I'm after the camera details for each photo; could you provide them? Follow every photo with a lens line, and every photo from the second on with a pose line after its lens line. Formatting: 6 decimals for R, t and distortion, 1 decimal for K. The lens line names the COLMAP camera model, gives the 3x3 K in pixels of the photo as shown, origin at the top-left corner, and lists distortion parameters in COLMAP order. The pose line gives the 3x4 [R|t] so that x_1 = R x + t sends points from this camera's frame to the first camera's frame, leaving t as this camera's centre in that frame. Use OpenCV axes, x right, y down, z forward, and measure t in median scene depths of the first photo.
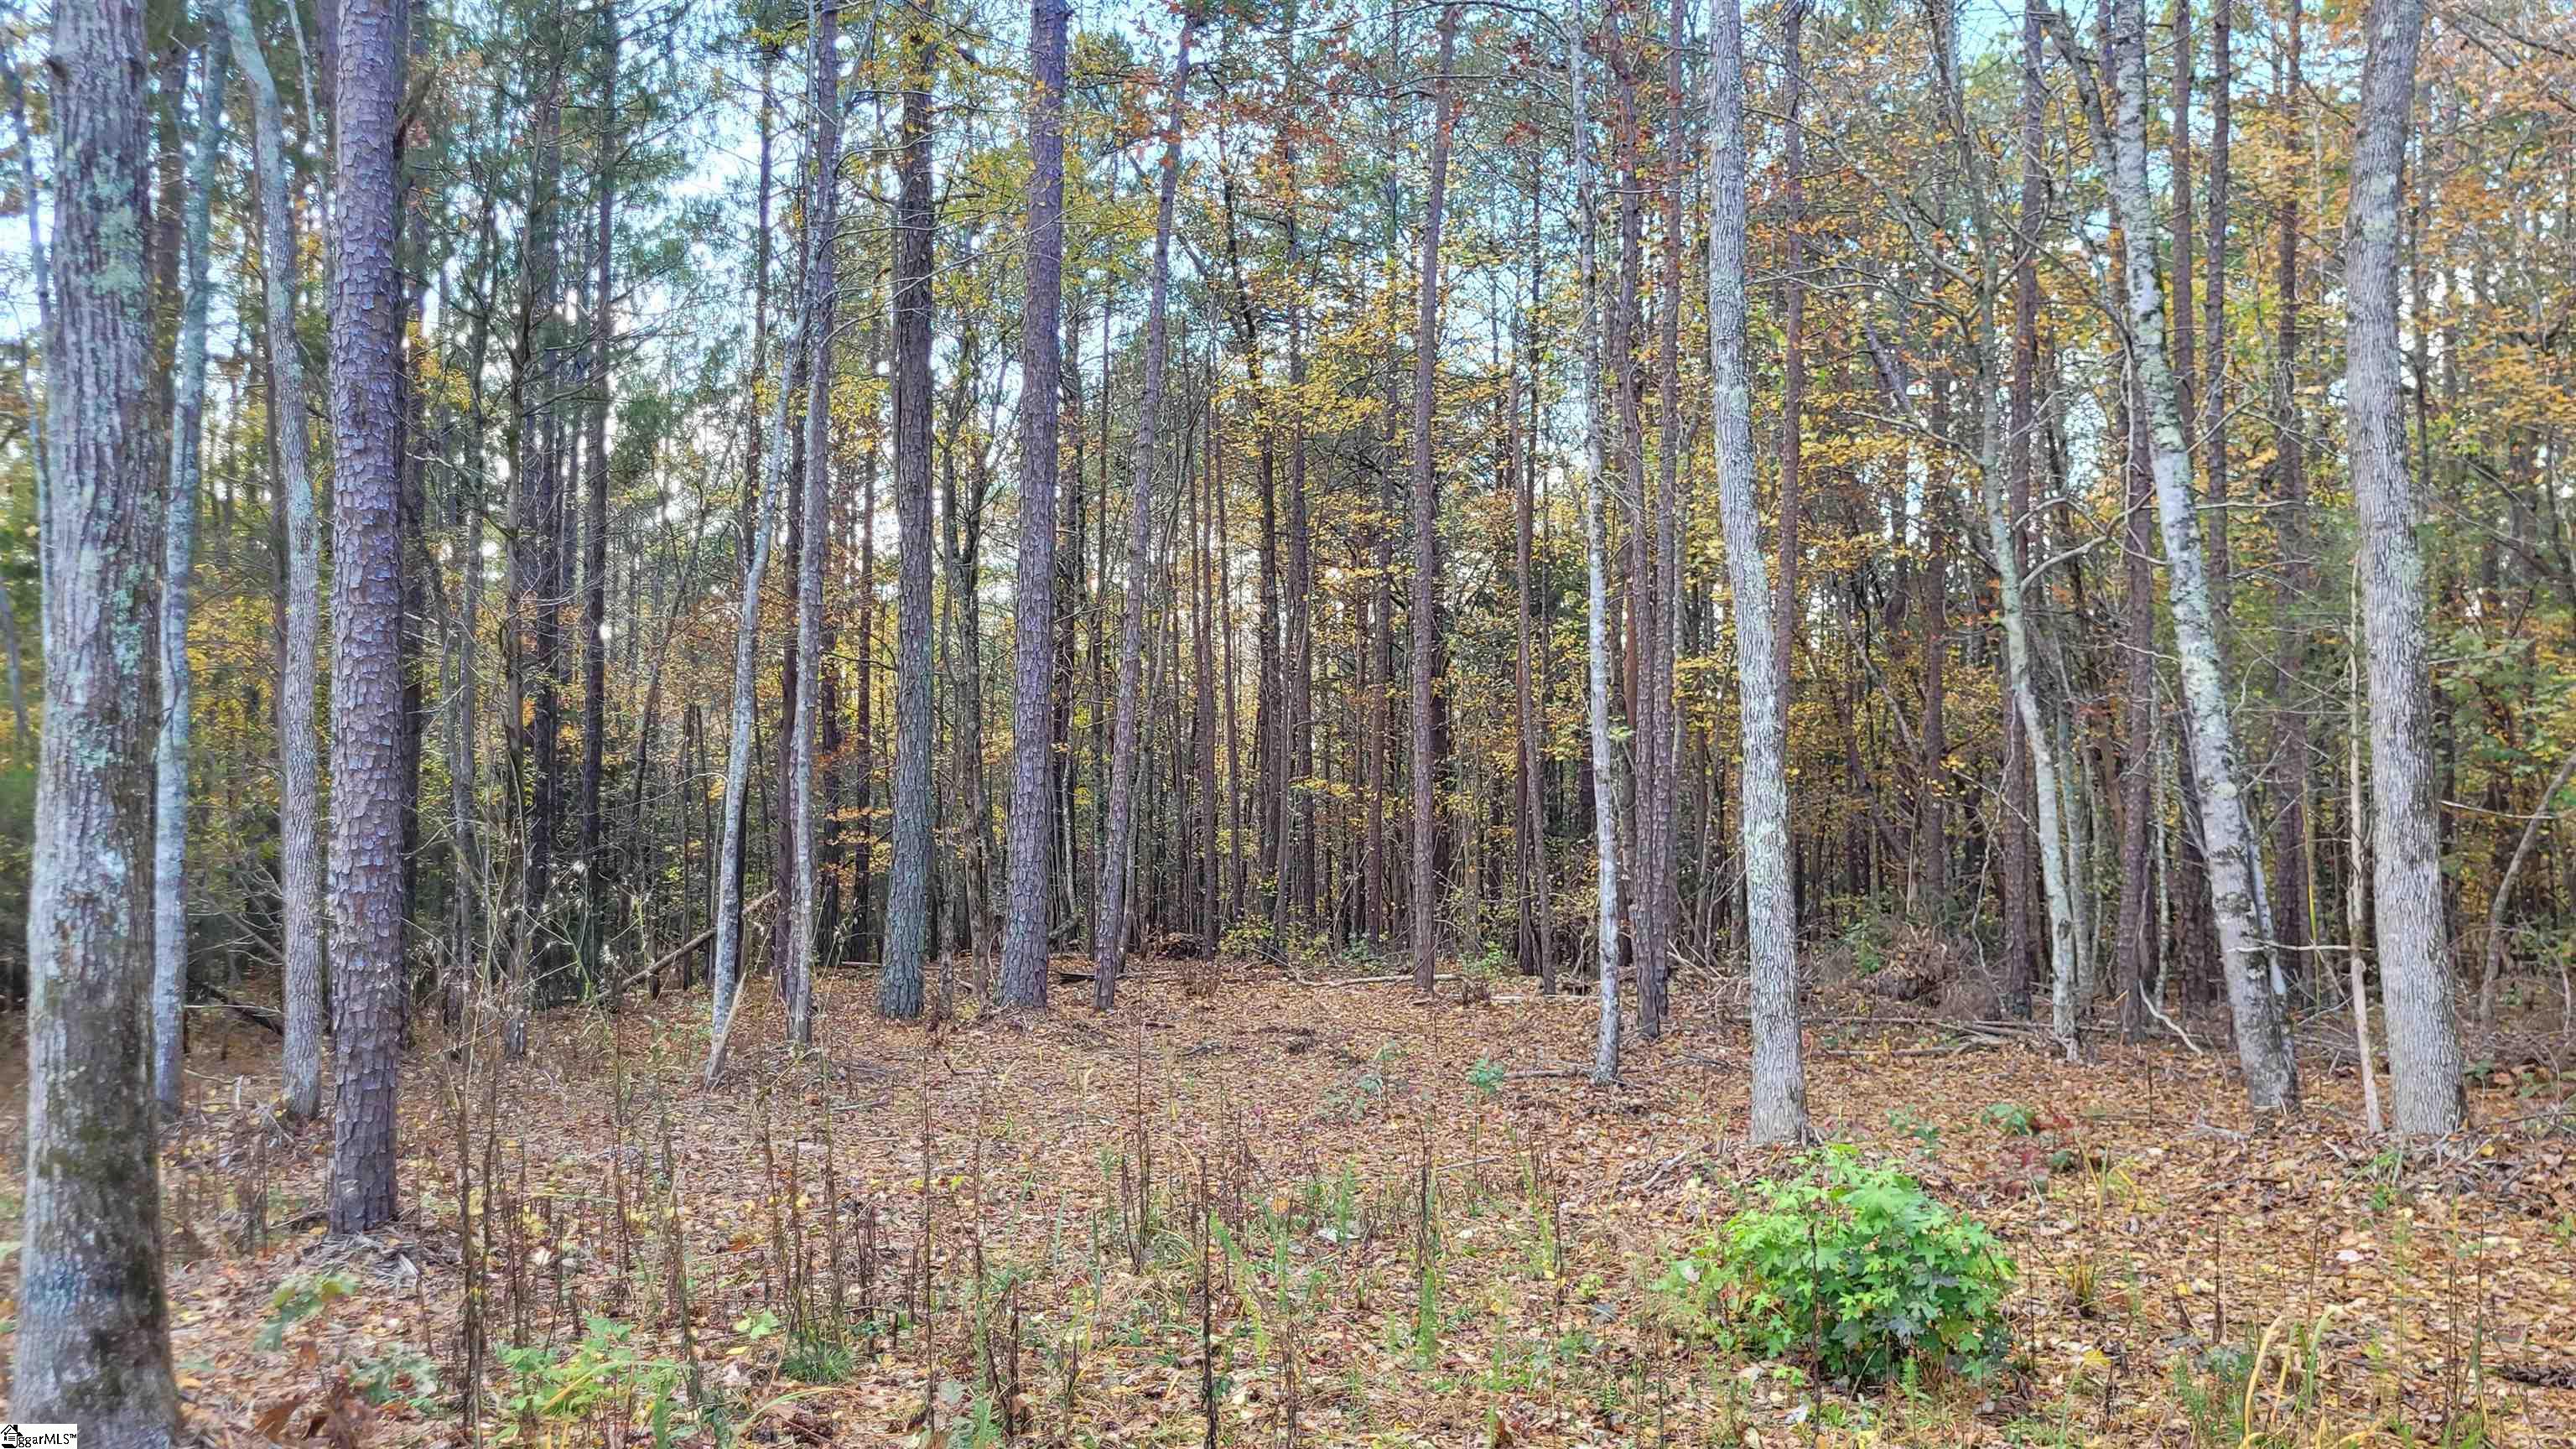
lens RADIAL K [[1941.3, 0, 1286.6], [0, 1941.3, 723.7], [0, 0, 1]] dist [0.052653, -0.039516]
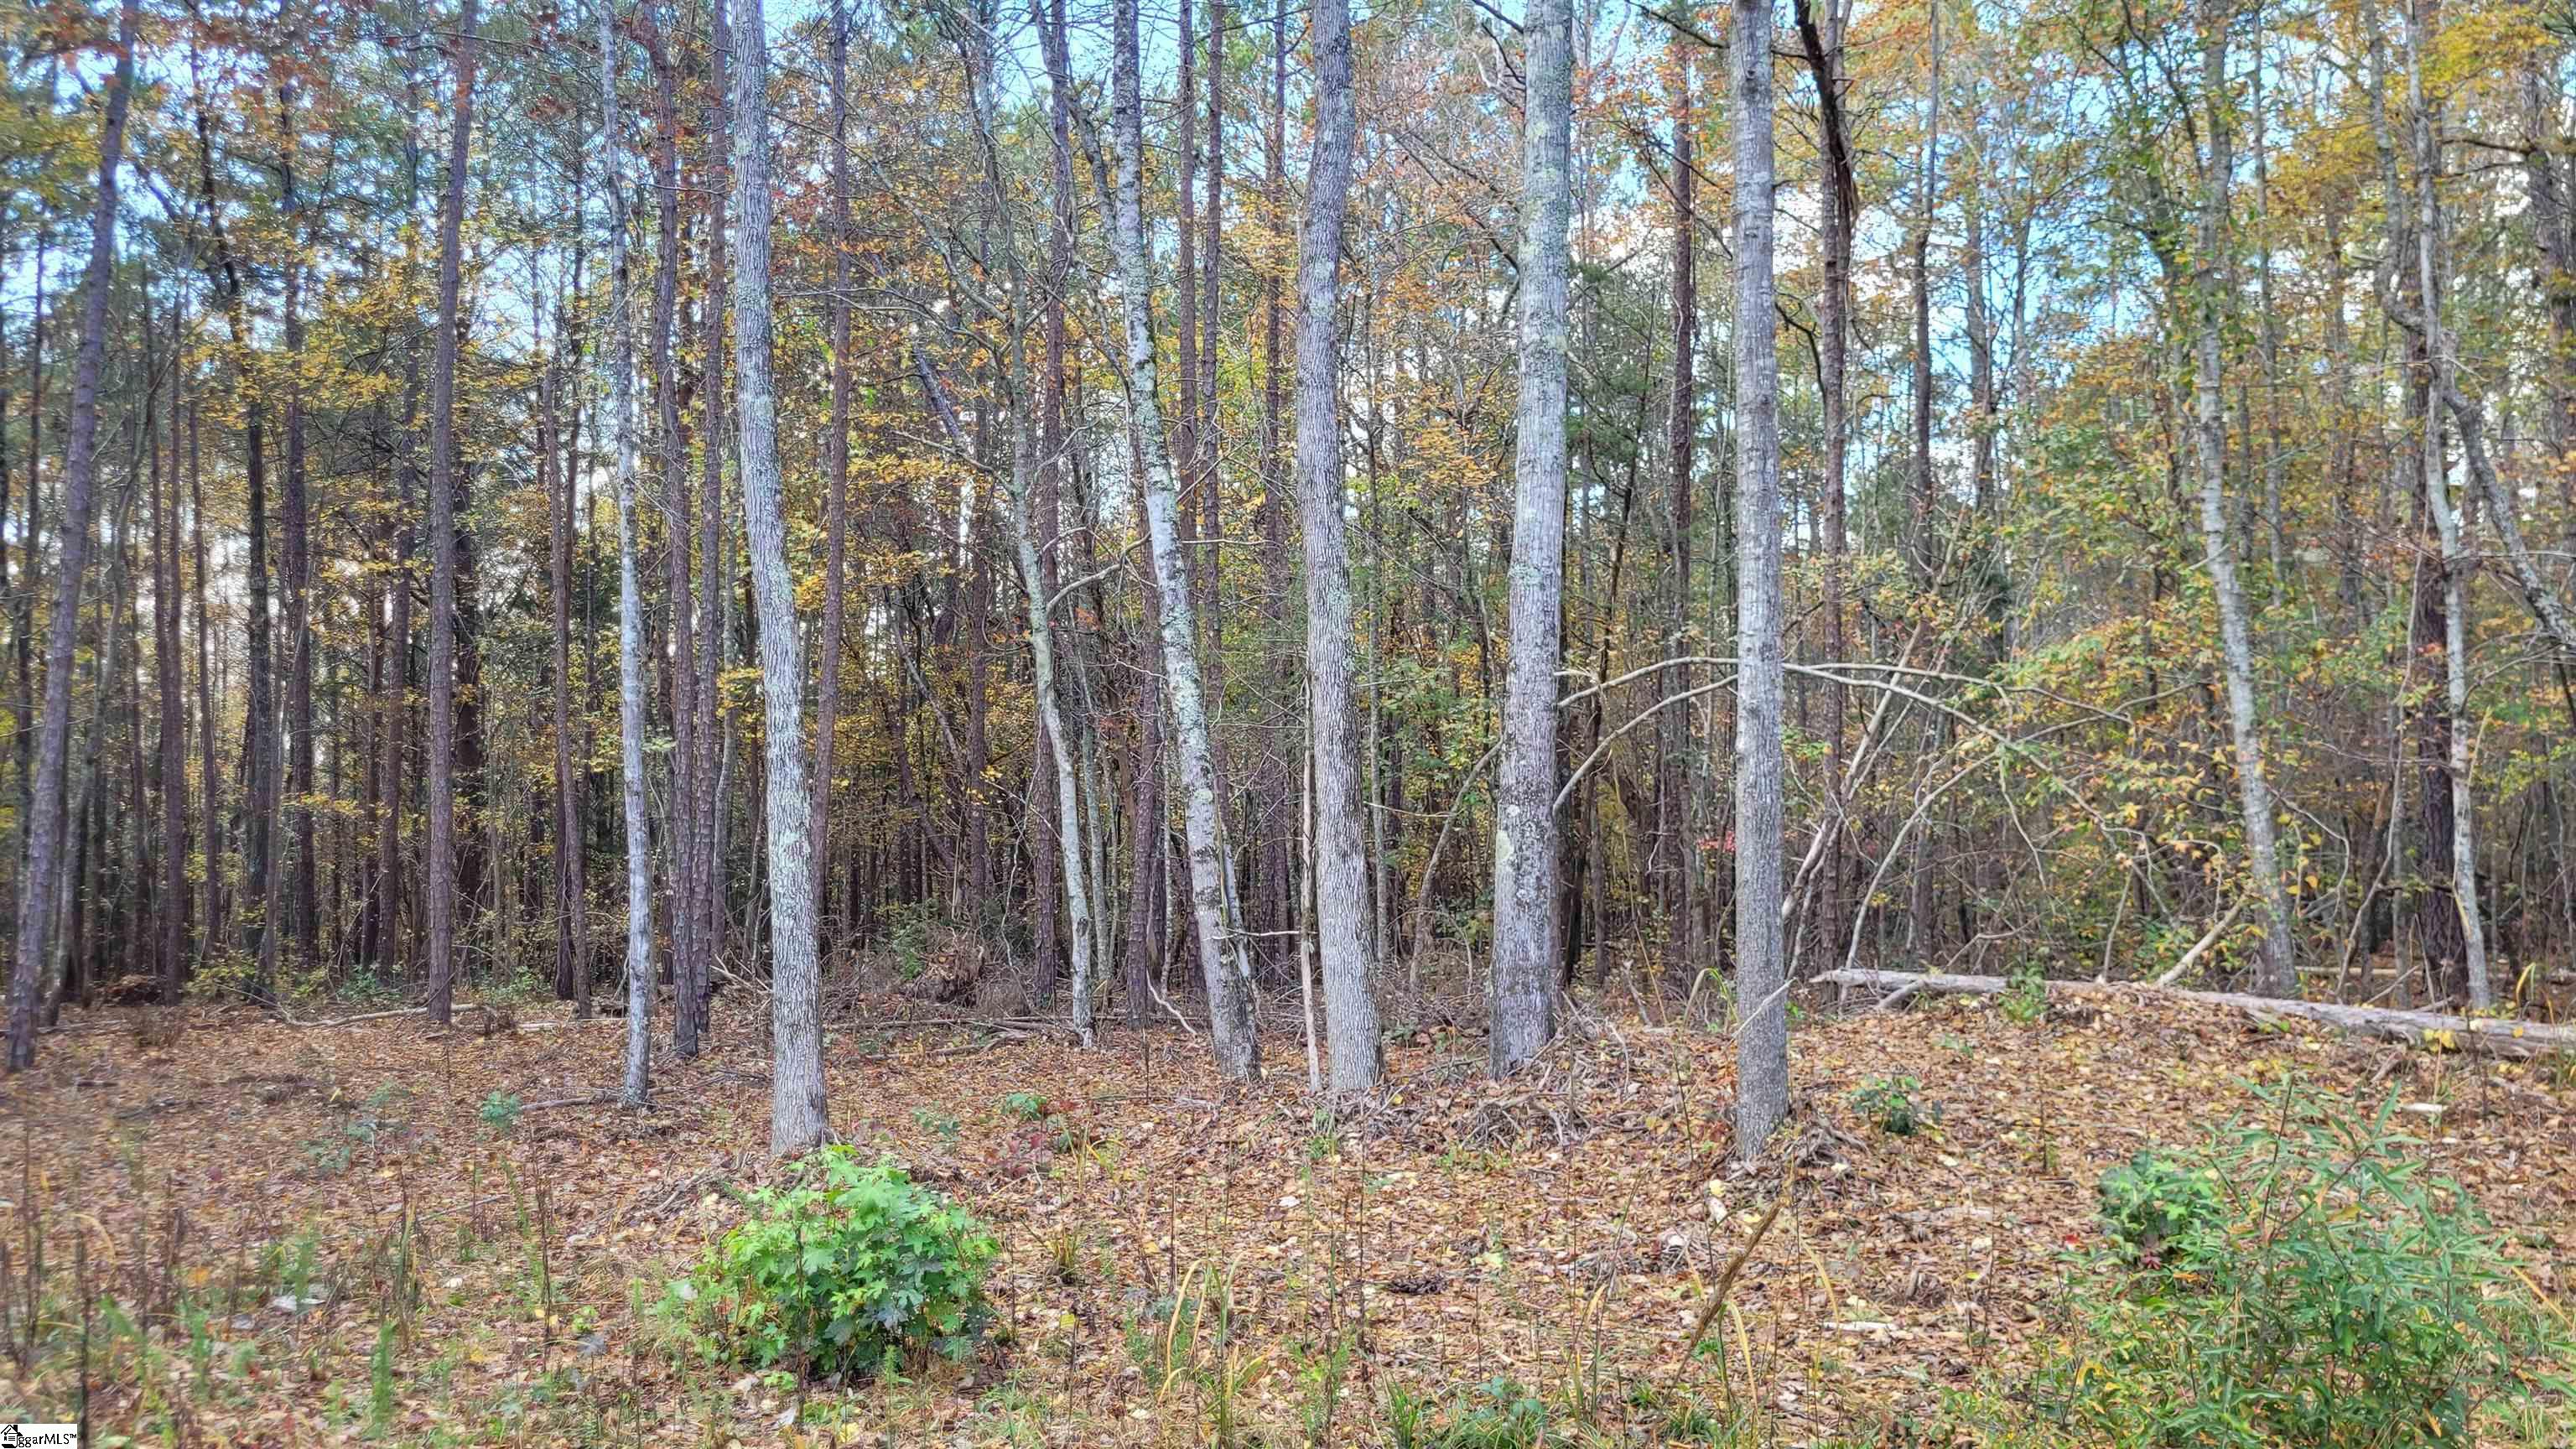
lens RADIAL K [[1942.4, 0, 1252.1], [0, 1942.4, 728.2], [0, 0, 1]] dist [0.051599, -0.009263]
pose [[0.898696, 0.006485, 0.438524, 0.010828], [-0.004777, 0.999976, -0.004998, 0.000540], [-0.438546, 0.002397, 0.898705, -0.004034]]
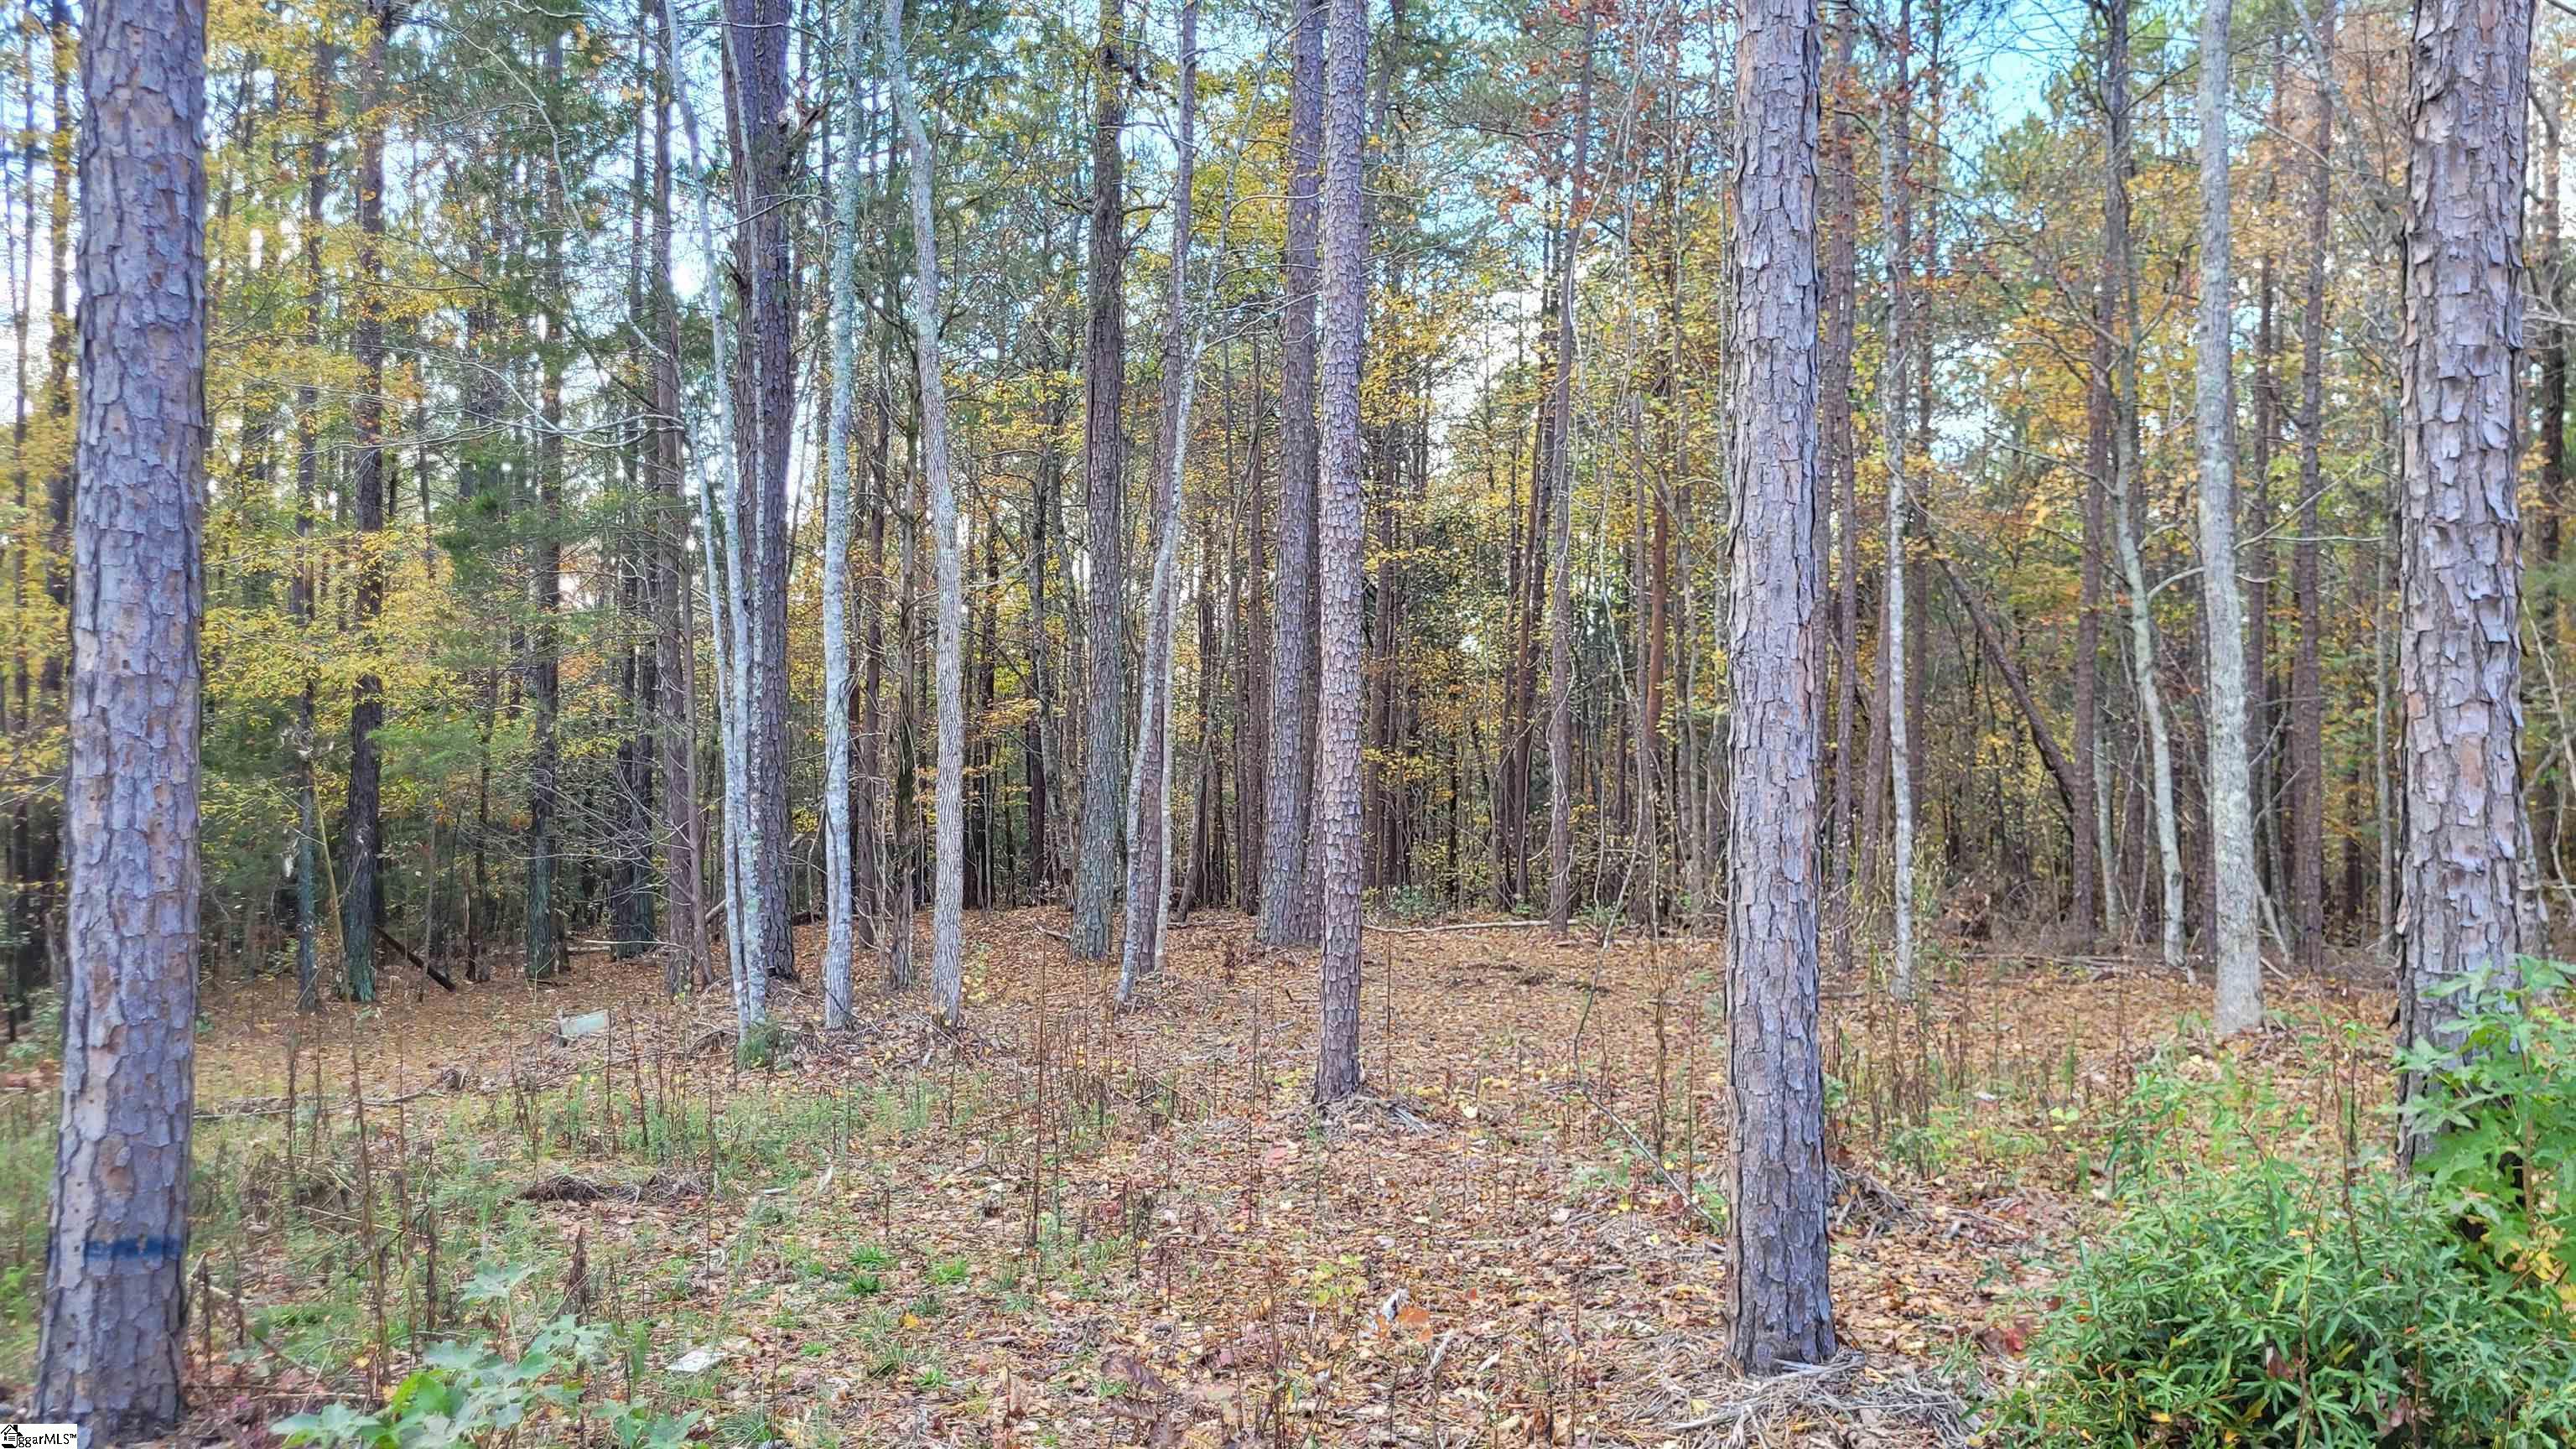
lens RADIAL K [[1941.3, 0, 1286.6], [0, 1941.3, 723.7], [0, 0, 1]] dist [0.052653, -0.039516]
pose [[0.989813, 0.013245, 0.141754, -0.323987], [-0.016083, 0.999692, 0.018896, -0.005852], [-0.141460, -0.020984, 0.989722, -0.128744]]
